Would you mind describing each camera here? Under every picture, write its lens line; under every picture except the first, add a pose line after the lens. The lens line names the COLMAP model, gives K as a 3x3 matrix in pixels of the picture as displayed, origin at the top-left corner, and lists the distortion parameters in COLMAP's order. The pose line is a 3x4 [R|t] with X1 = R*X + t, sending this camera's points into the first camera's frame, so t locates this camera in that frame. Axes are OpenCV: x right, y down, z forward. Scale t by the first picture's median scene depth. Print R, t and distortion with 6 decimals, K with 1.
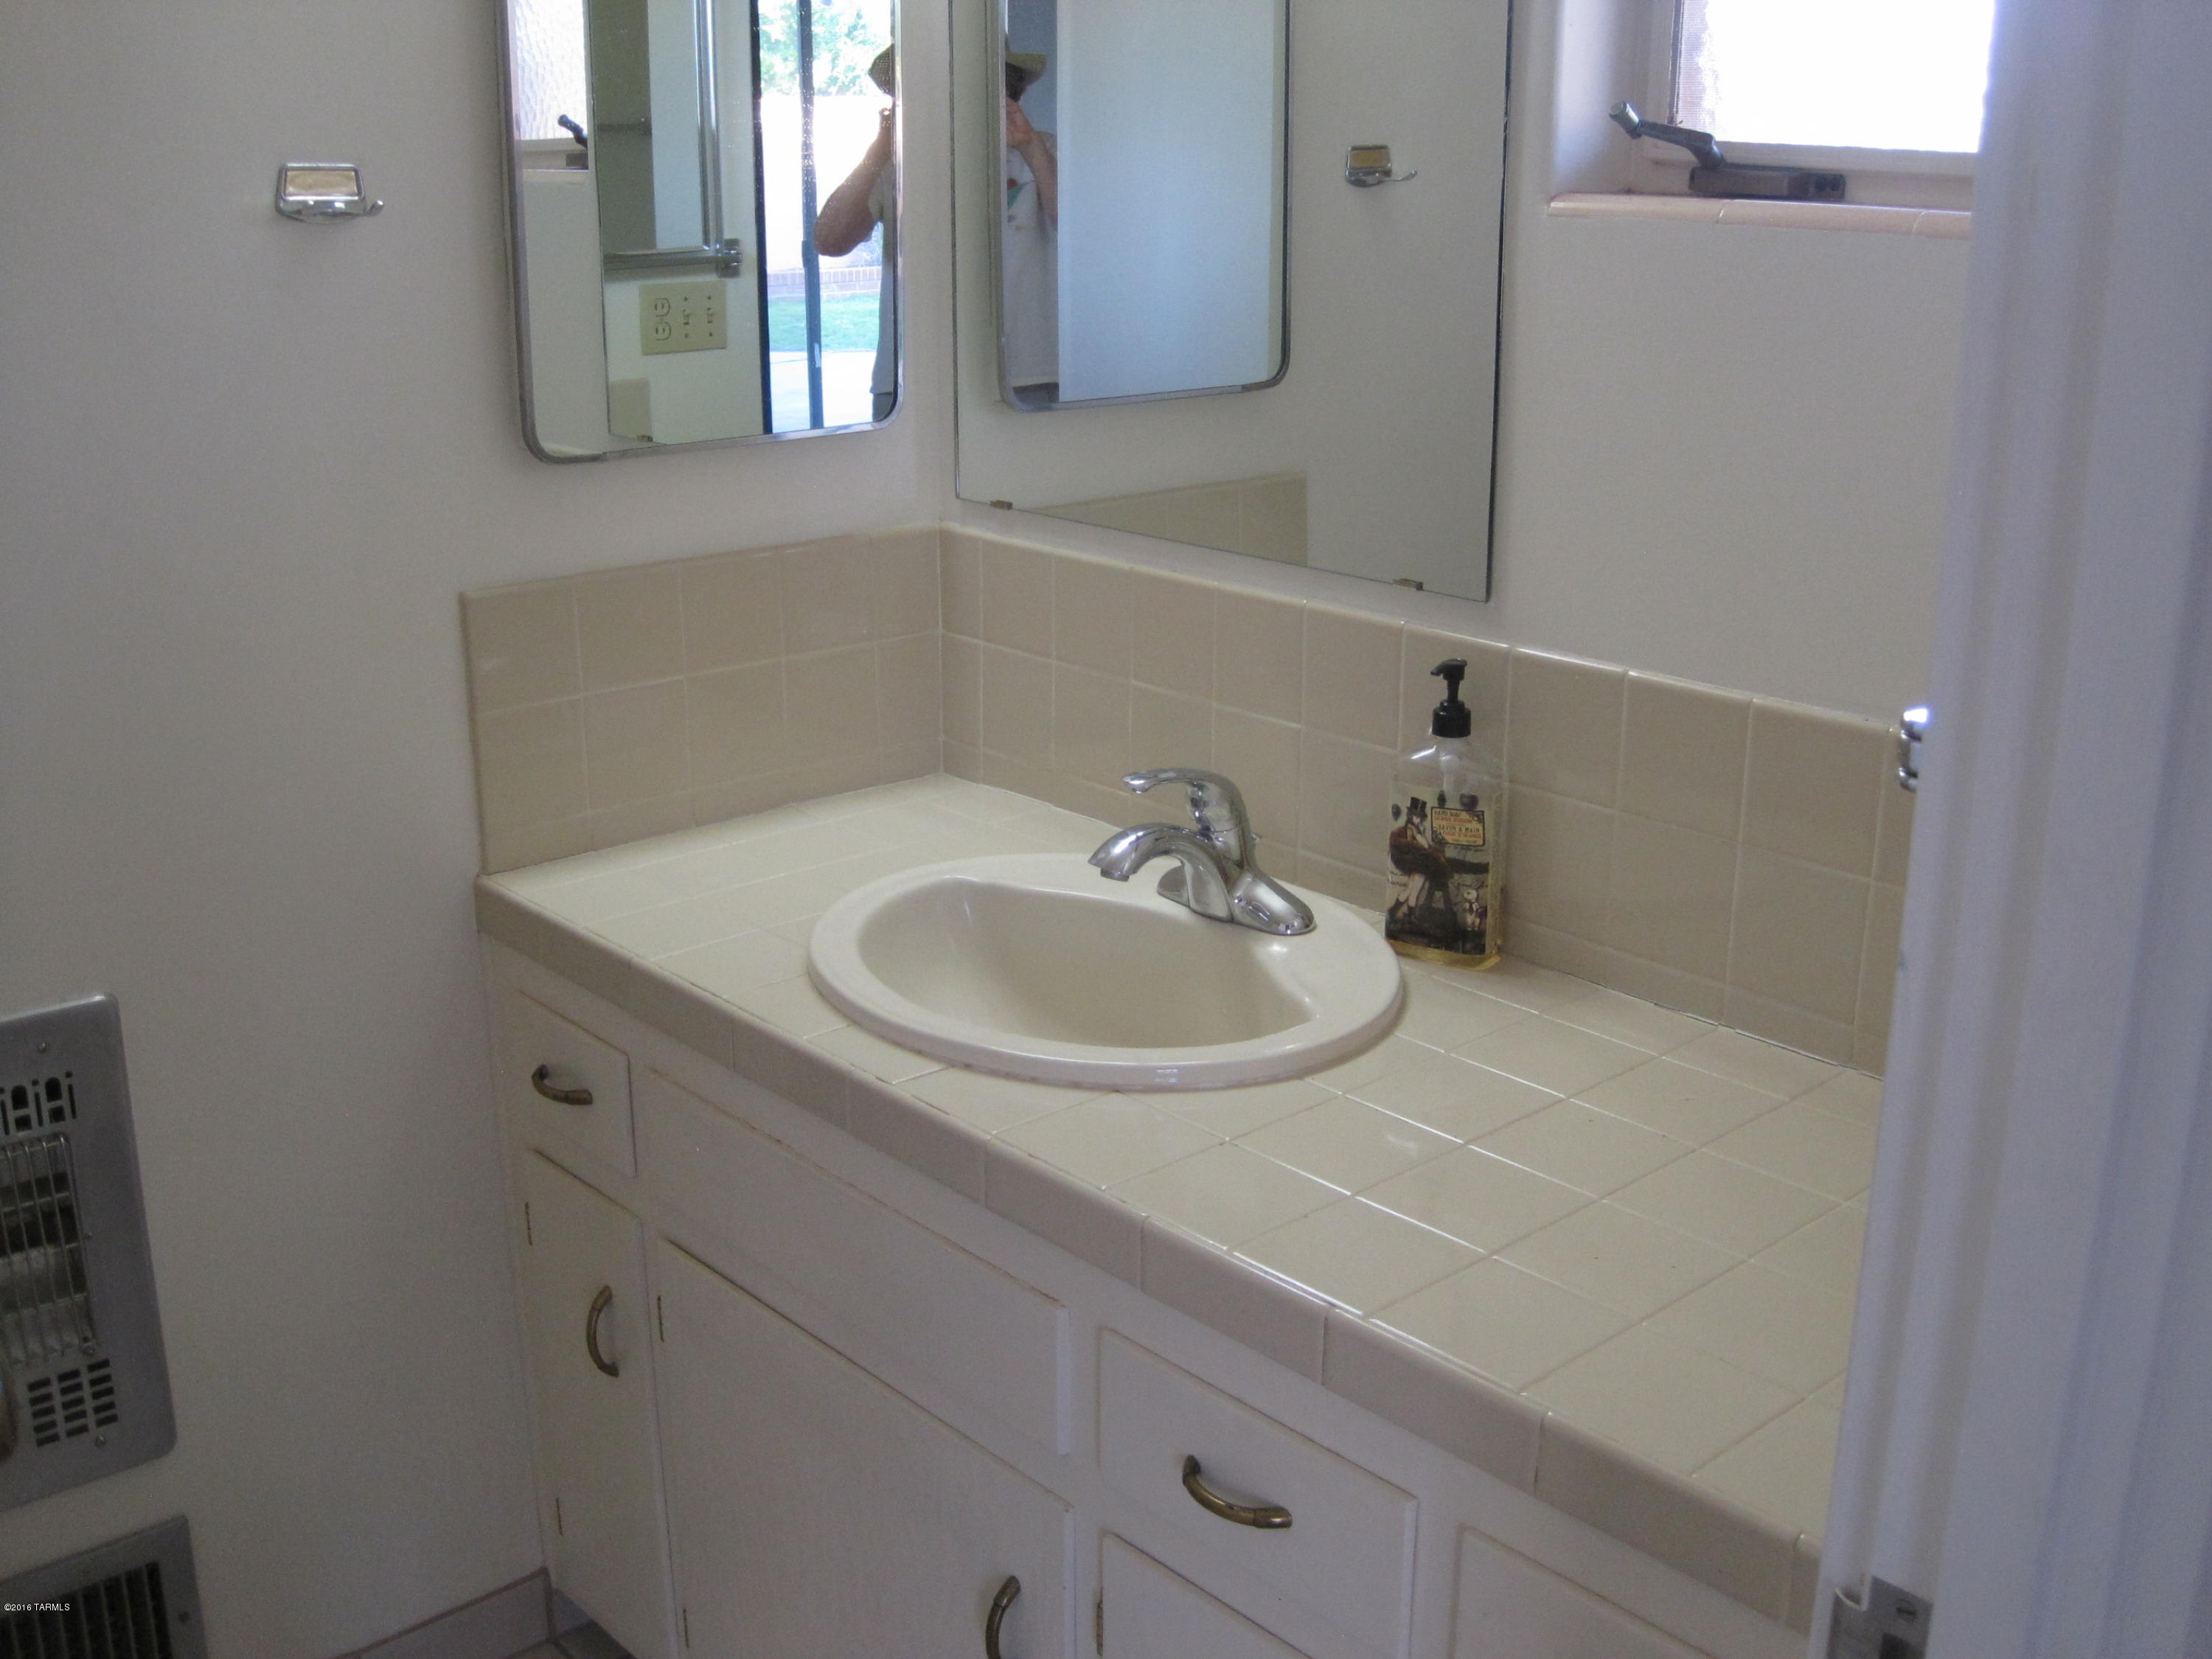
lens RADIAL K [[2286.7, 0, 1106.4], [0, 2286.7, 829.8], [0, 0, 1]] dist [-0.130399, 0.000000]
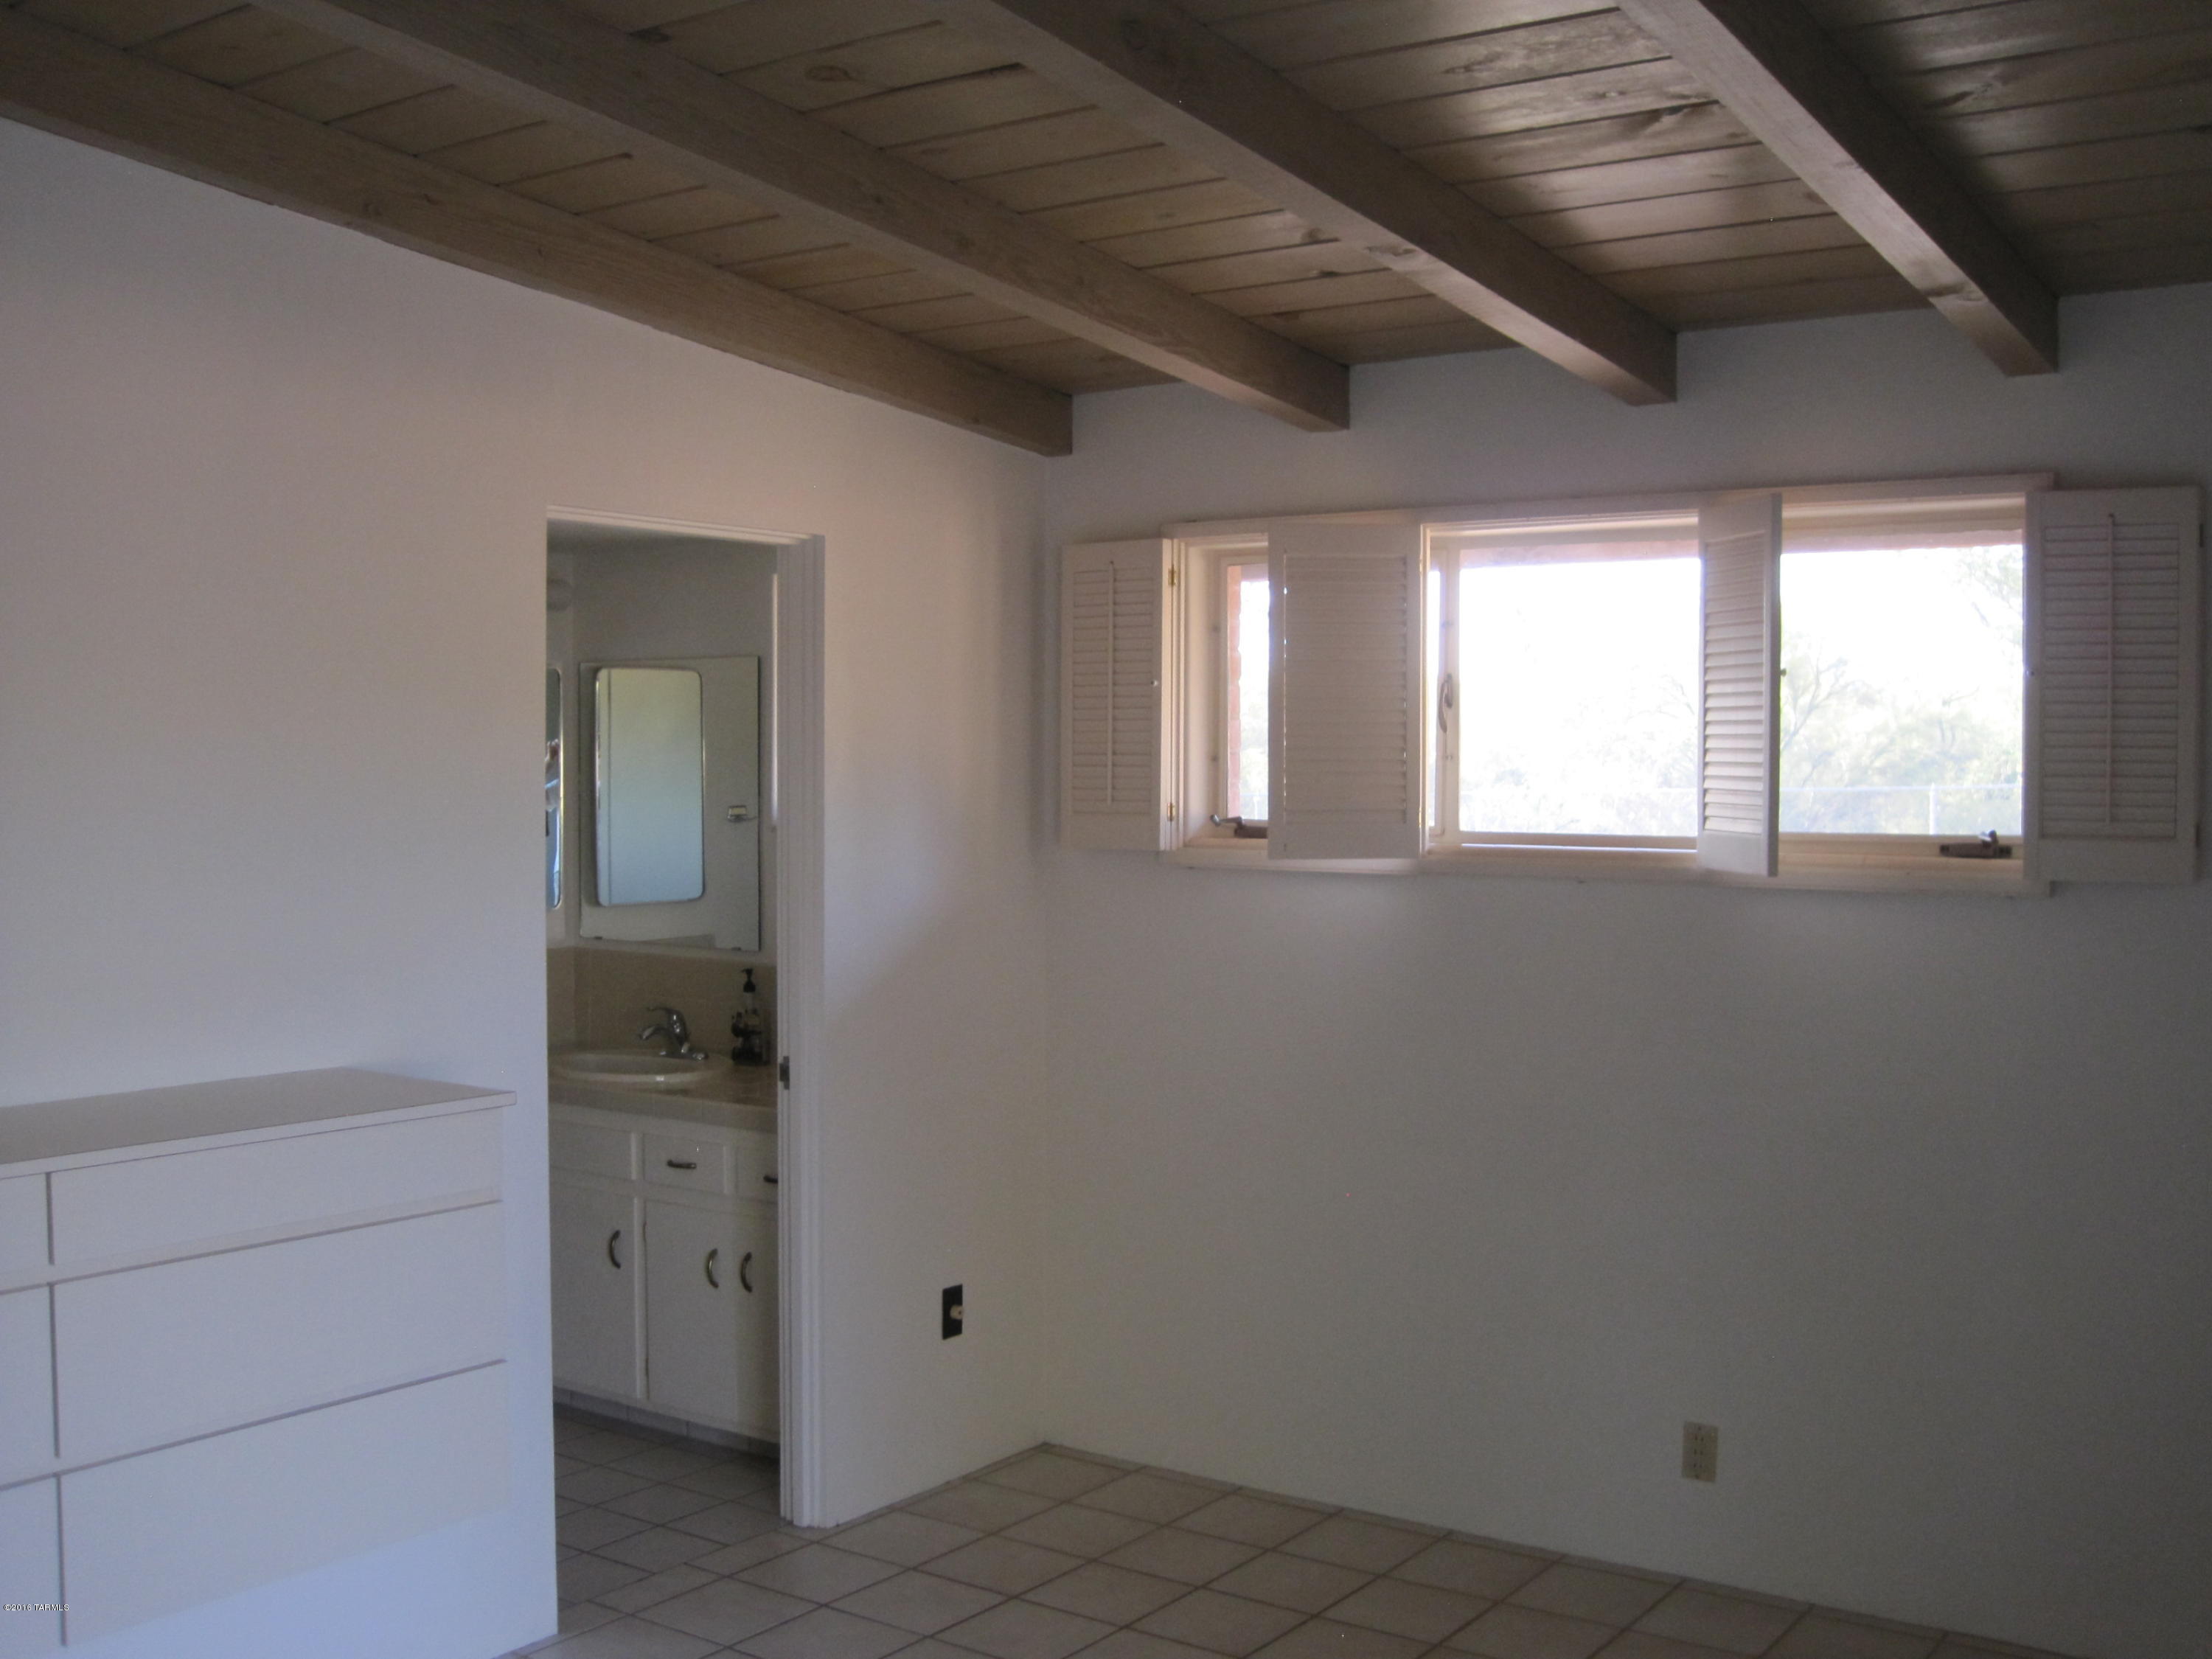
lens RADIAL K [[2286.7, 0, 1105.5], [0, 2286.7, 827.9], [0, 0, 1]] dist [-0.130399, 0.000000]
pose [[0.974628, -0.006584, 0.223736, -0.072511], [0.062426, 0.967901, -0.243454, 0.536899], [-0.214951, 0.251244, 0.943754, -2.139381]]
